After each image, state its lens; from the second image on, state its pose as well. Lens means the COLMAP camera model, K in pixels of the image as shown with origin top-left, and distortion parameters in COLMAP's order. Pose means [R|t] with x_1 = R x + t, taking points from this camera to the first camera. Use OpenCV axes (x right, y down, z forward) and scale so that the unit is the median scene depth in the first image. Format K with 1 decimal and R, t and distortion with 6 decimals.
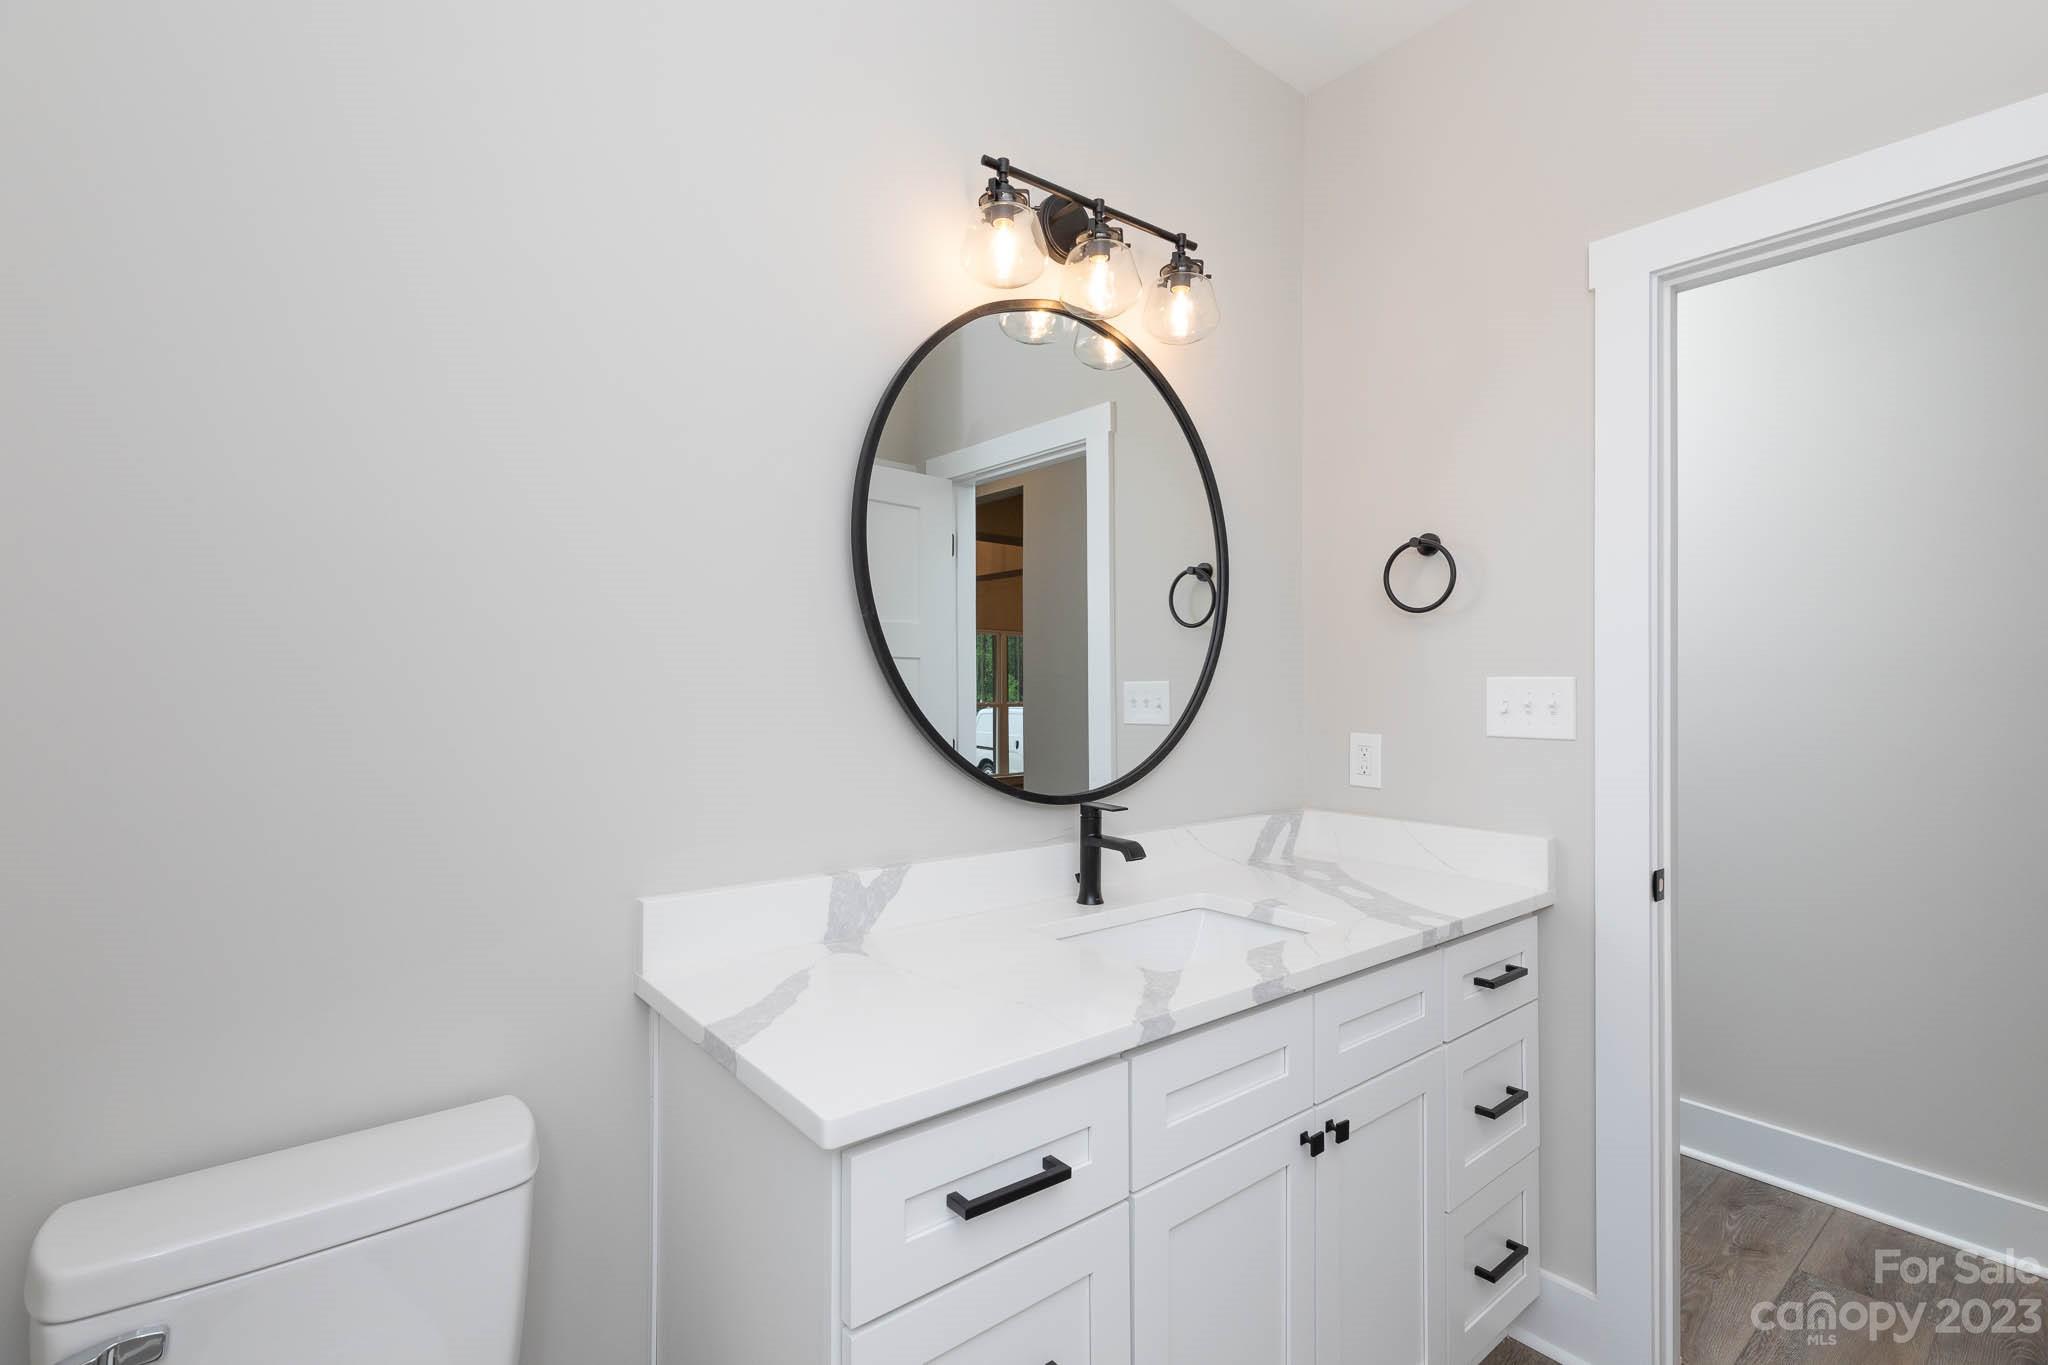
lens RADIAL K [[939.3, 0, 1013.5], [0, 939.3, 683.9], [0, 0, 1]] dist [0.000366, 0.000779]
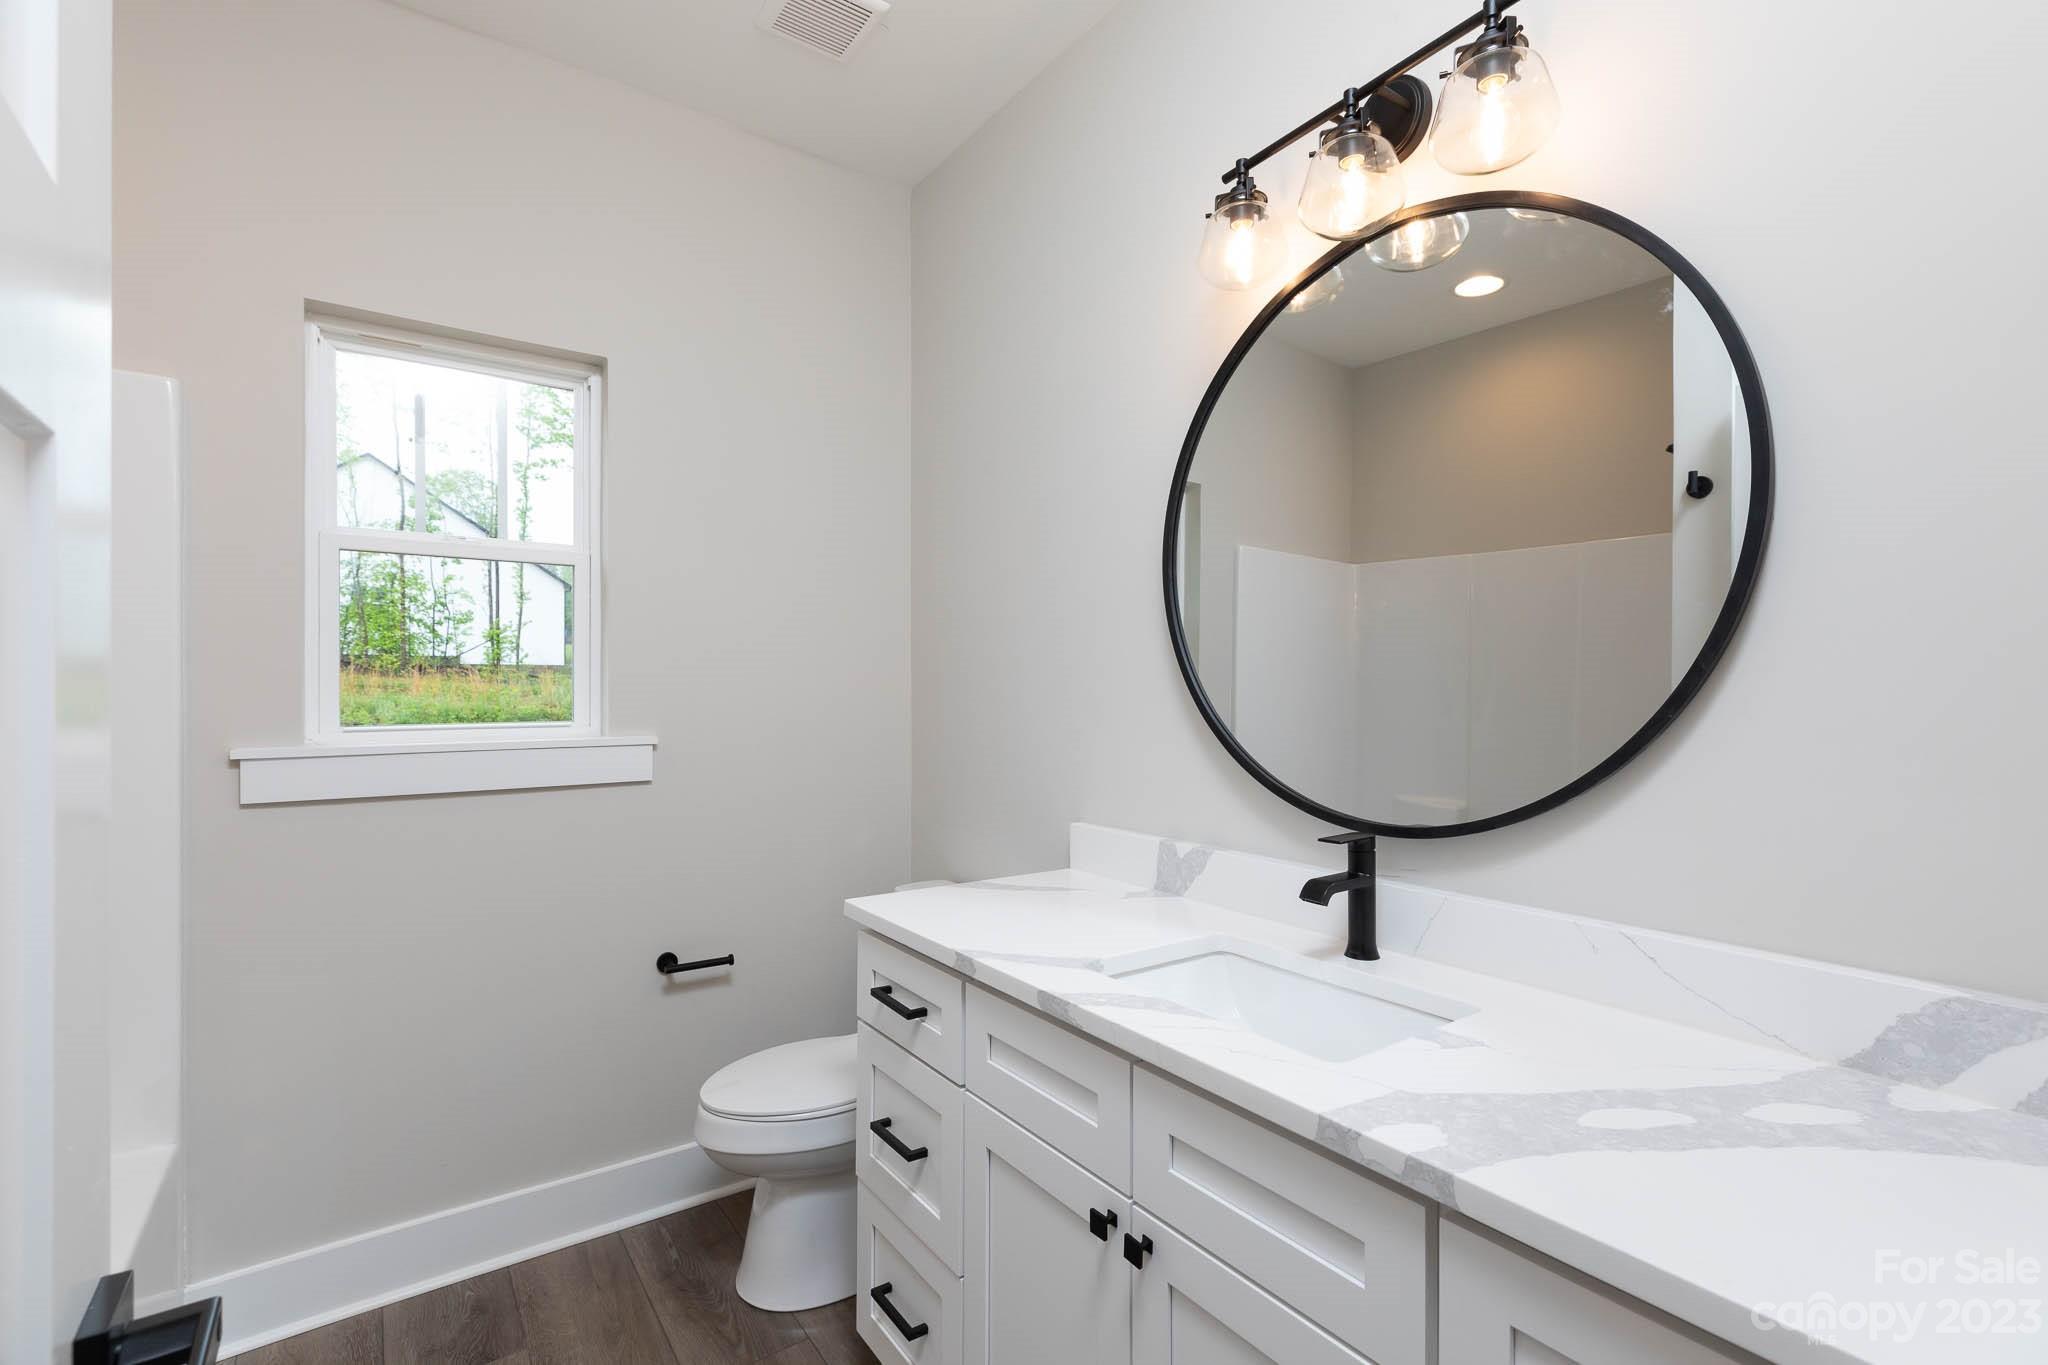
lens RADIAL K [[939.3, 0, 1011.2], [0, 939.3, 682.9], [0, 0, 1]] dist [0.000366, 0.000779]
pose [[-0.070545, -0.007048, -0.997484, 1.053864], [0.001463, 0.999973, -0.007169, 0.003197], [0.997507, -0.001965, -0.070533, 0.872716]]
